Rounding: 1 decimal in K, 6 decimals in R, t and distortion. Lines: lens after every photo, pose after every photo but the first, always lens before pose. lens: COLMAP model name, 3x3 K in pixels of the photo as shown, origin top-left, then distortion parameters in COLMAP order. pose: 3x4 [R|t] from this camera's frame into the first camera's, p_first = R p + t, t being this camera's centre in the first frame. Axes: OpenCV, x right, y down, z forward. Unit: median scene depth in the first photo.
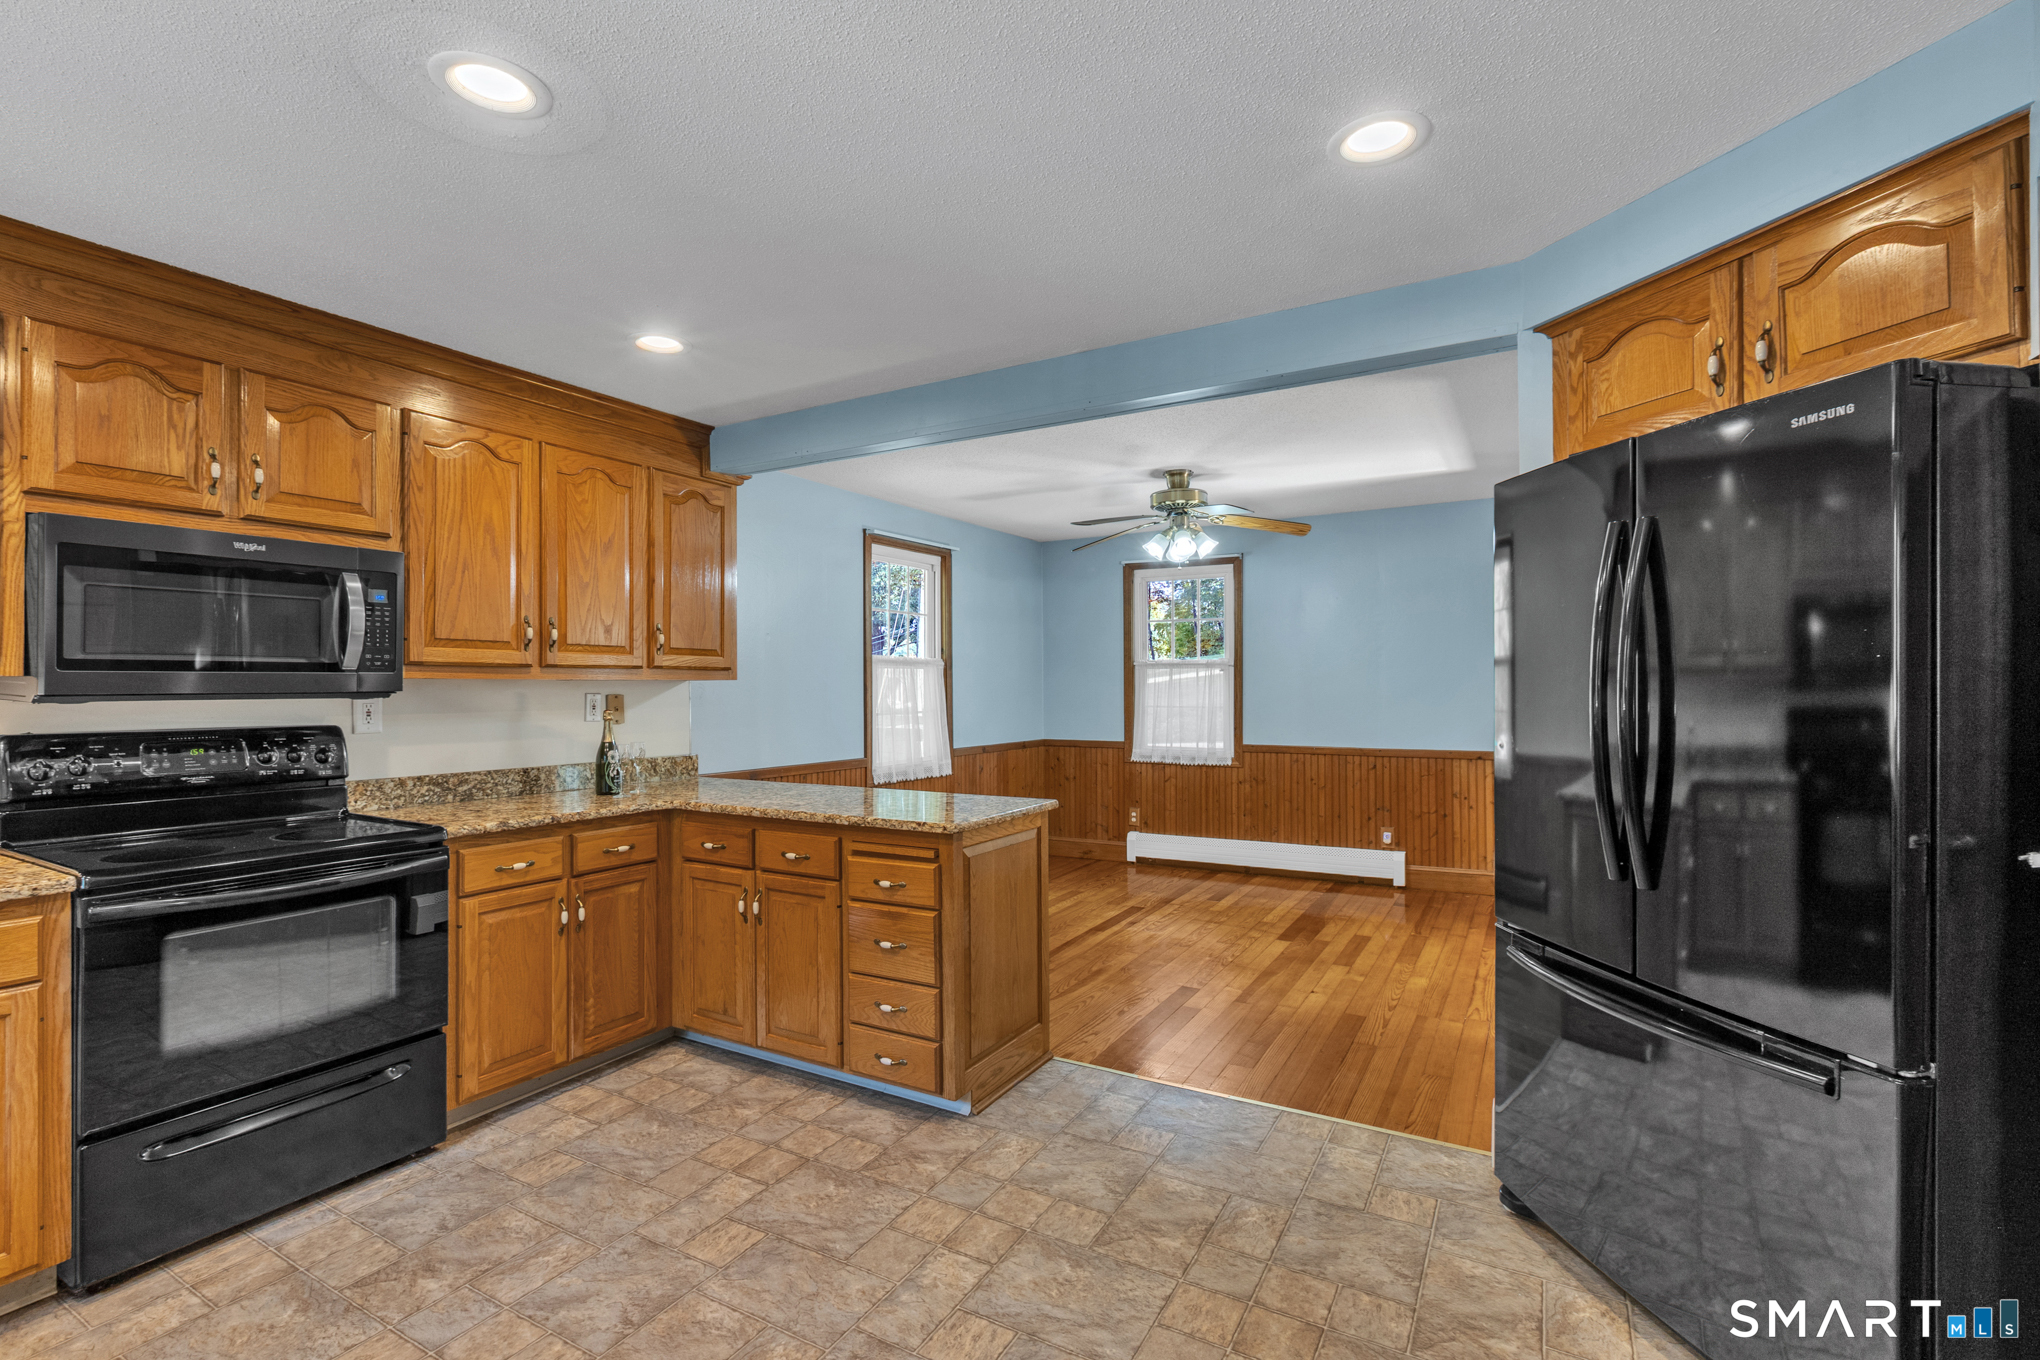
lens RADIAL K [[930.9, 0, 1003.4], [0, 930.9, 686.1], [0, 0, 1]] dist [0.000714, -0.000492]
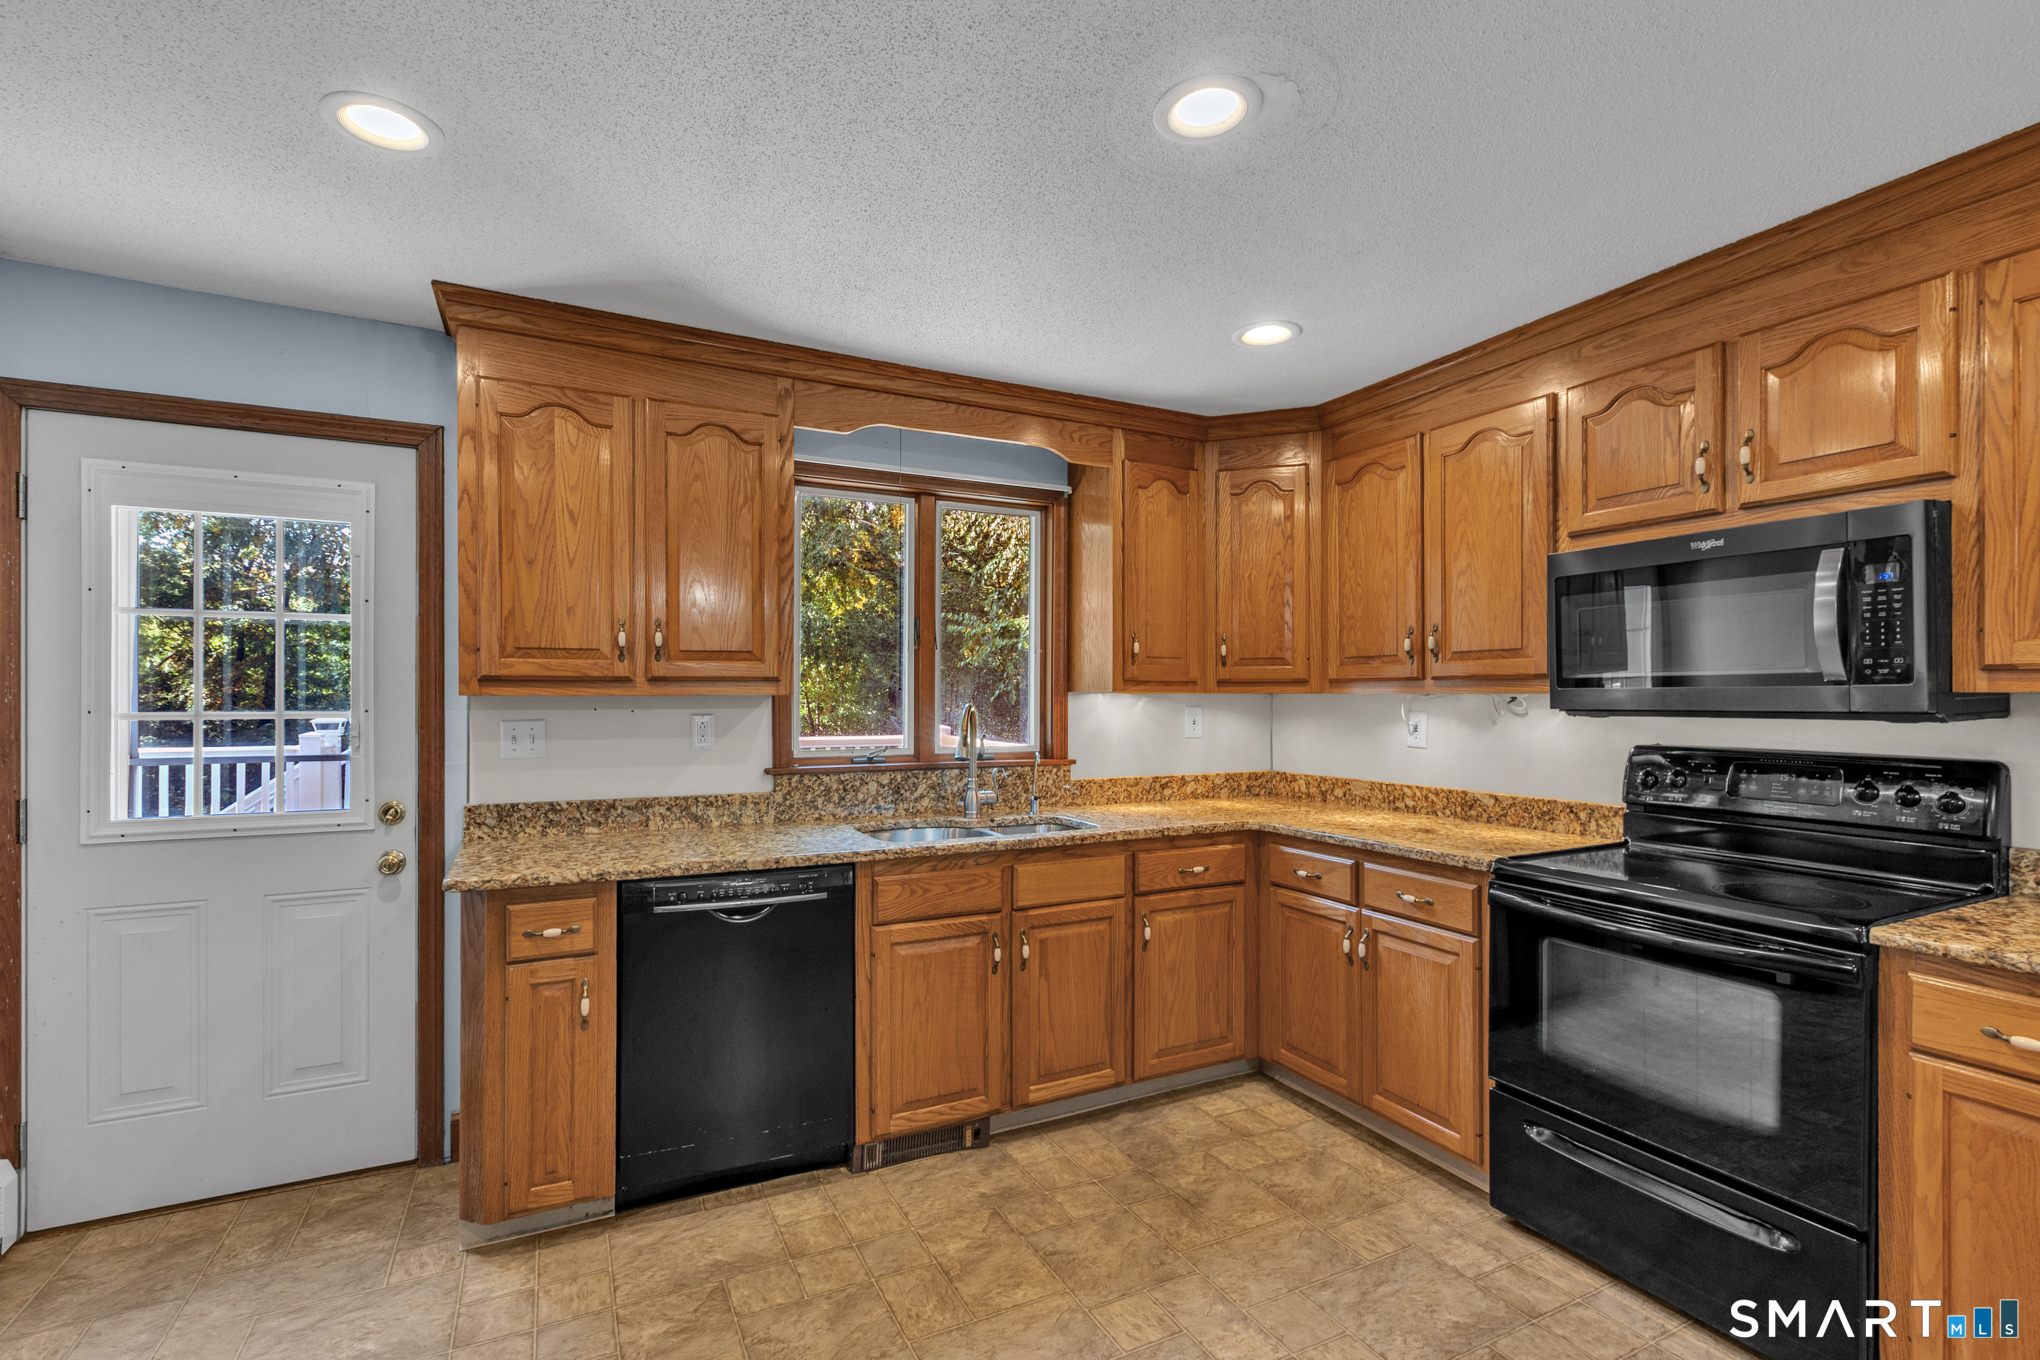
lens RADIAL K [[930.9, 0, 1024.7], [0, 930.9, 698.5], [0, 0, 1]] dist [0.000714, -0.000492]
pose [[-0.541468, 0.003180, -0.840715, 0.241146], [-0.000196, 0.999992, 0.003909, -0.006491], [0.840721, 0.002282, -0.541464, 0.815145]]
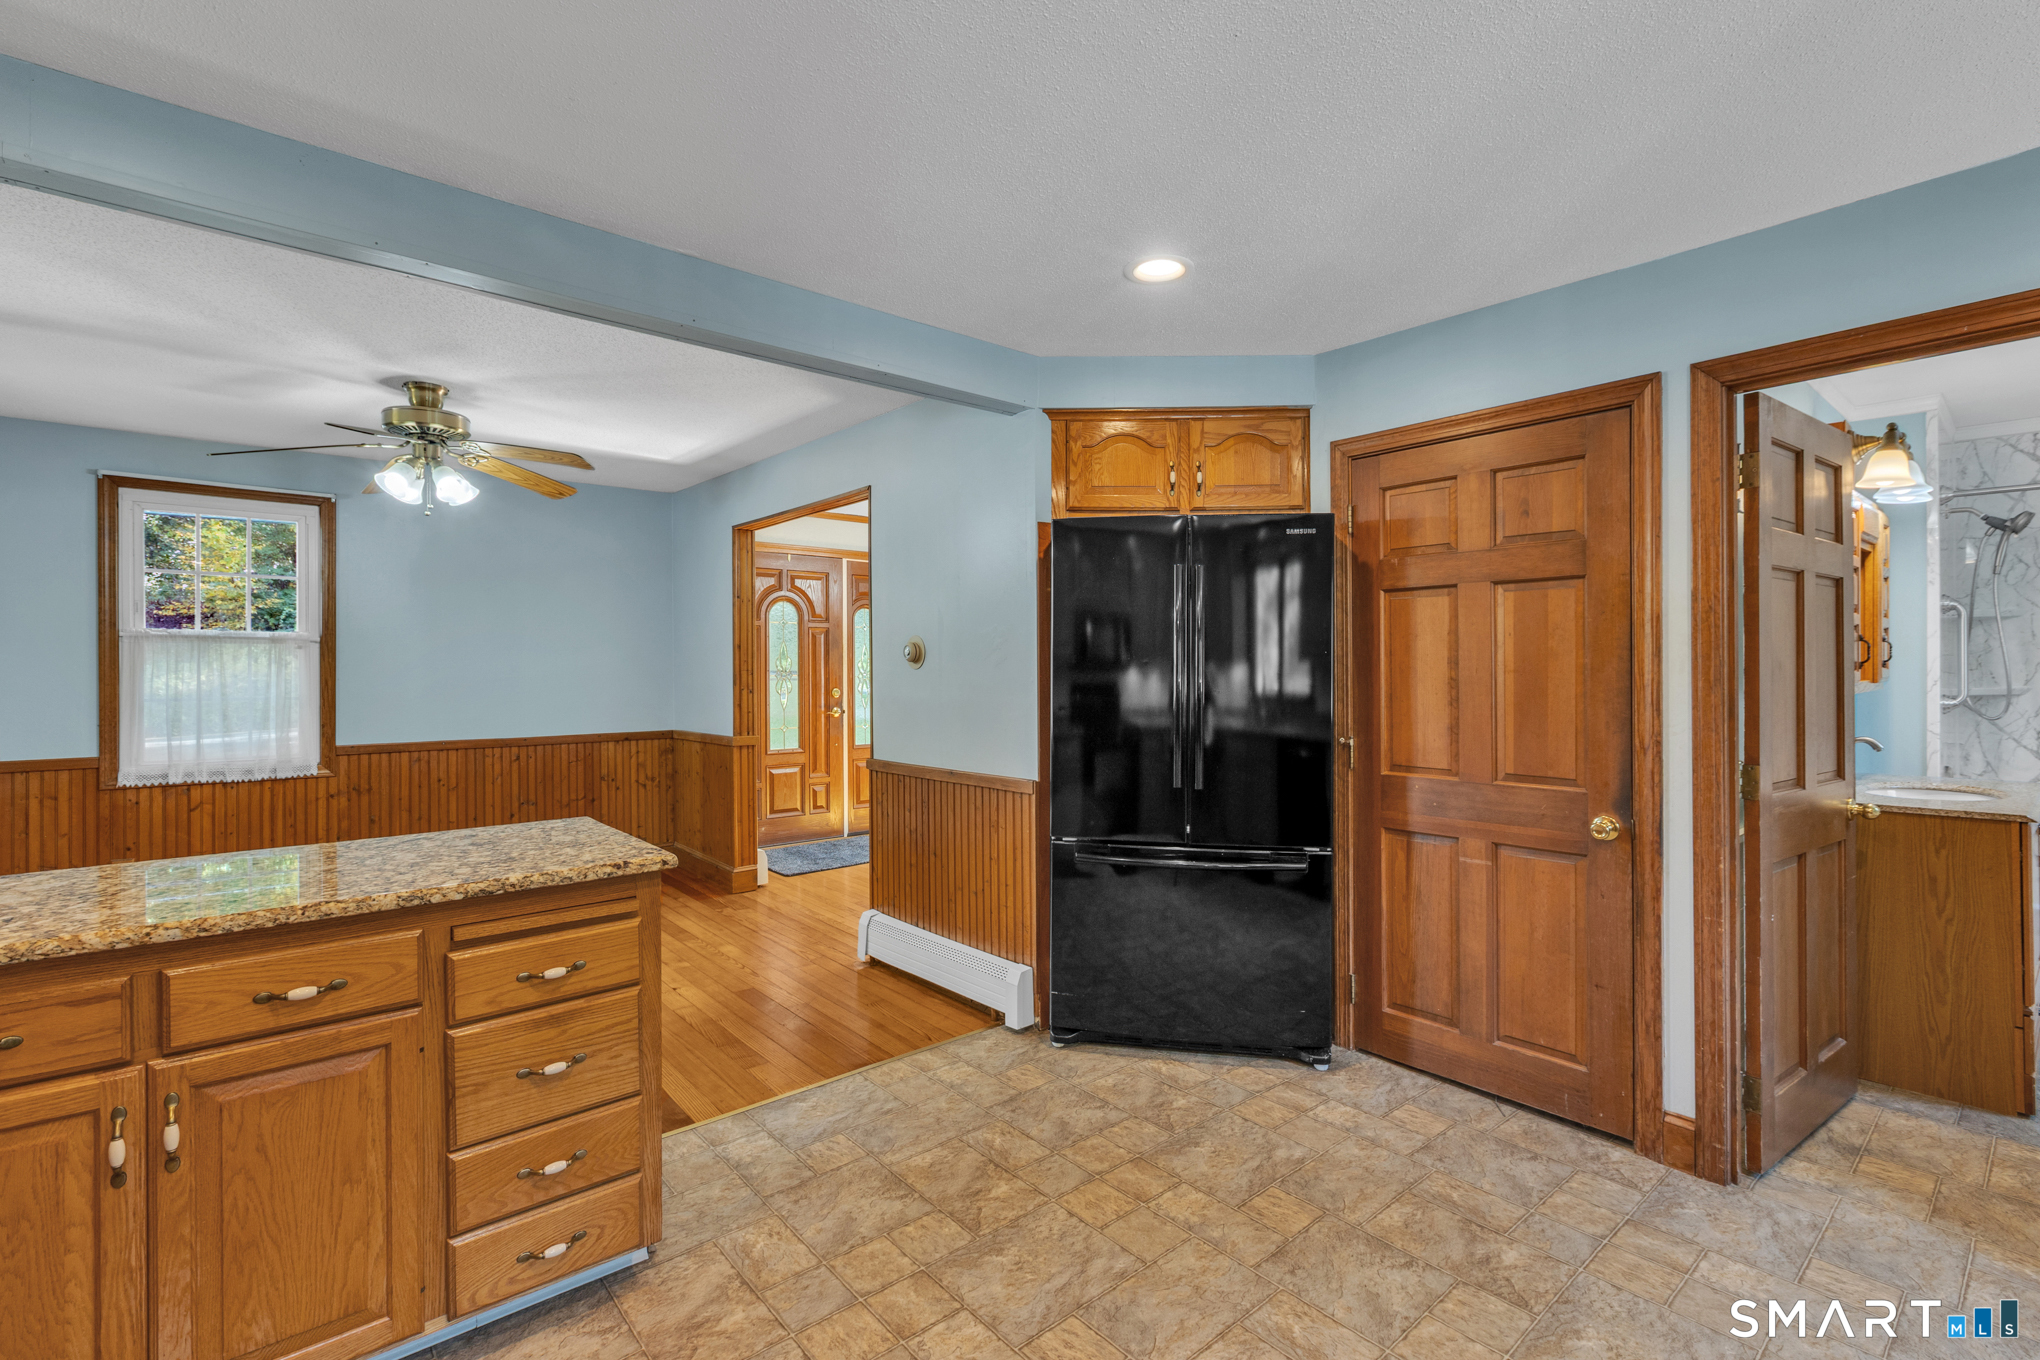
lens RADIAL K [[927.3, 0, 1032.7], [0, 927.3, 667.0], [0, 0, 1]] dist [0.003601, 0.000798]
pose [[0.318084, 0.003907, 0.948055, -0.635068], [0.001820, 0.999987, -0.004732, 0.005926], [-0.948061, 0.003231, 0.318072, 0.489527]]
